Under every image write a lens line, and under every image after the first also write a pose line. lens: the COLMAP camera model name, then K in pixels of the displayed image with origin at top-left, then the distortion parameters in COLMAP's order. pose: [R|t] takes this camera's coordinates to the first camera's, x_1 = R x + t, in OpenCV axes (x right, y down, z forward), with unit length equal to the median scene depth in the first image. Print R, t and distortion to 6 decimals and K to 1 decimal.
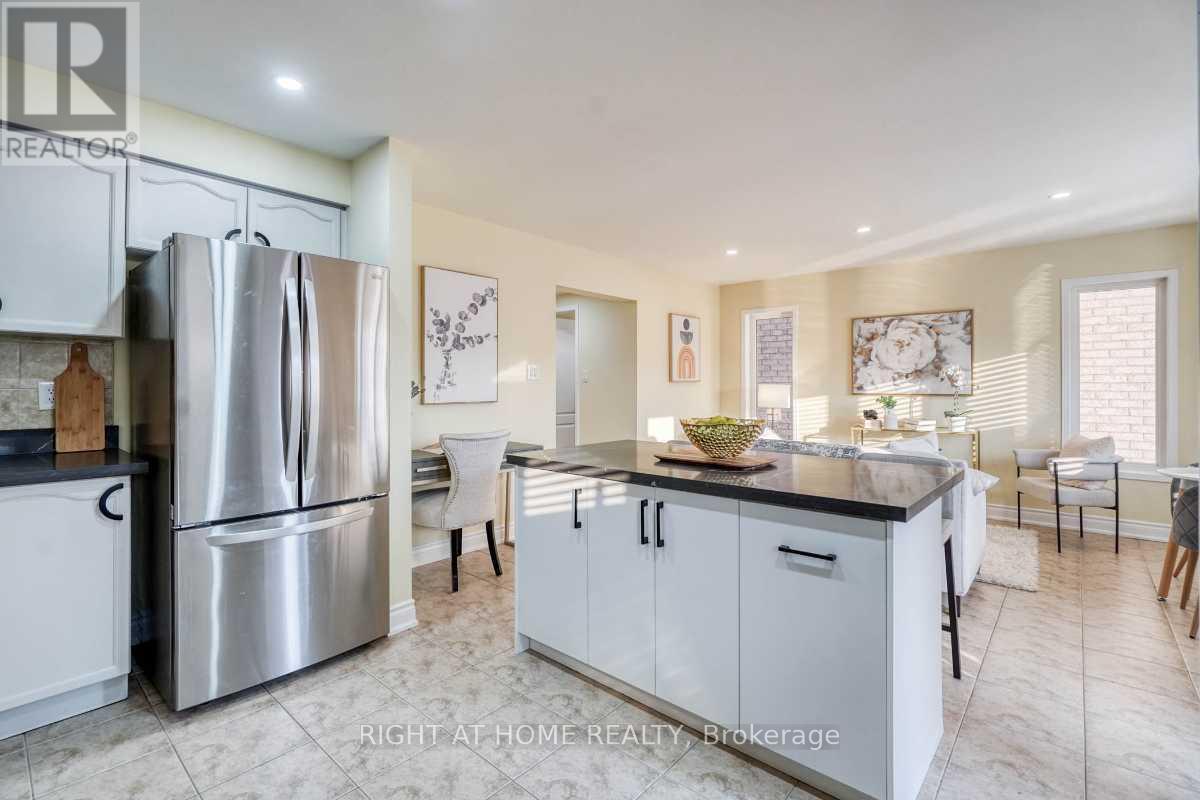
lens RADIAL K [[549.1, 0, 603.5], [0, 549.1, 389.6], [0, 0, 1]] dist [-0.003119, -0.000024]
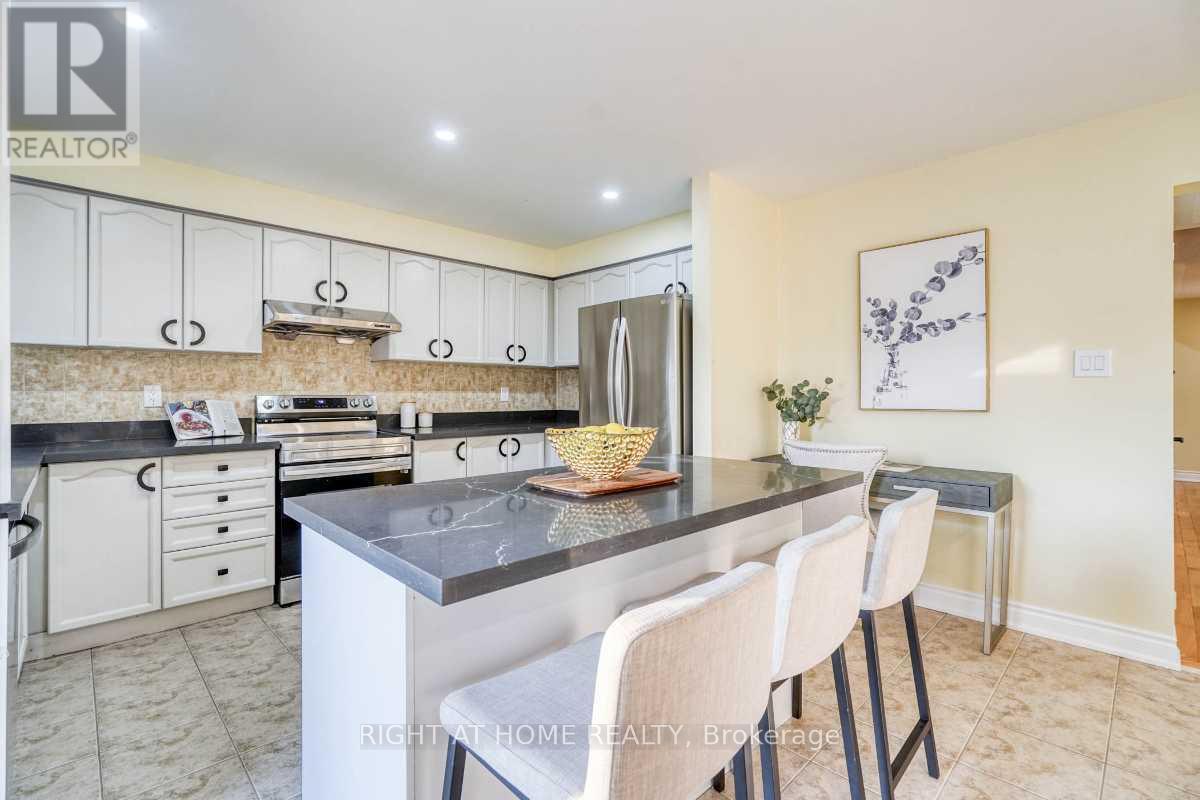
lens RADIAL K [[549.1, 0, 594.7], [0, 549.1, 395.3], [0, 0, 1]] dist [-0.003119, -0.000024]
pose [[-0.088727, 0.008924, -0.996016, 0.556452], [-0.000873, 0.999959, 0.009037, -0.003397], [0.996056, 0.001671, -0.088715, 0.619528]]
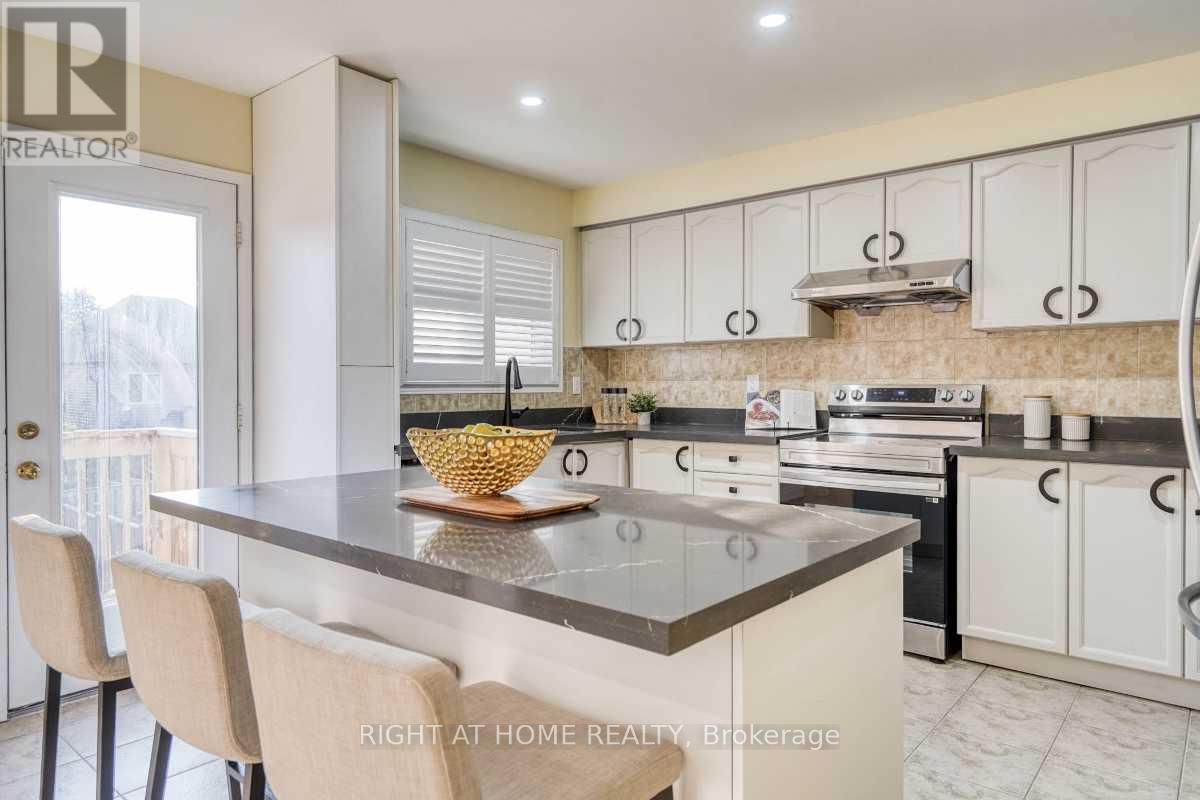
lens RADIAL K [[748.9, 0, 594.6], [0, 748.9, 388.8], [0, 0, 1]] dist [0.018705, 0.000104]
pose [[-0.999775, 0.010067, -0.018690, 0.074752], [0.009902, 0.999912, 0.008867, -0.001542], [0.018778, 0.008680, -0.999786, 1.032702]]
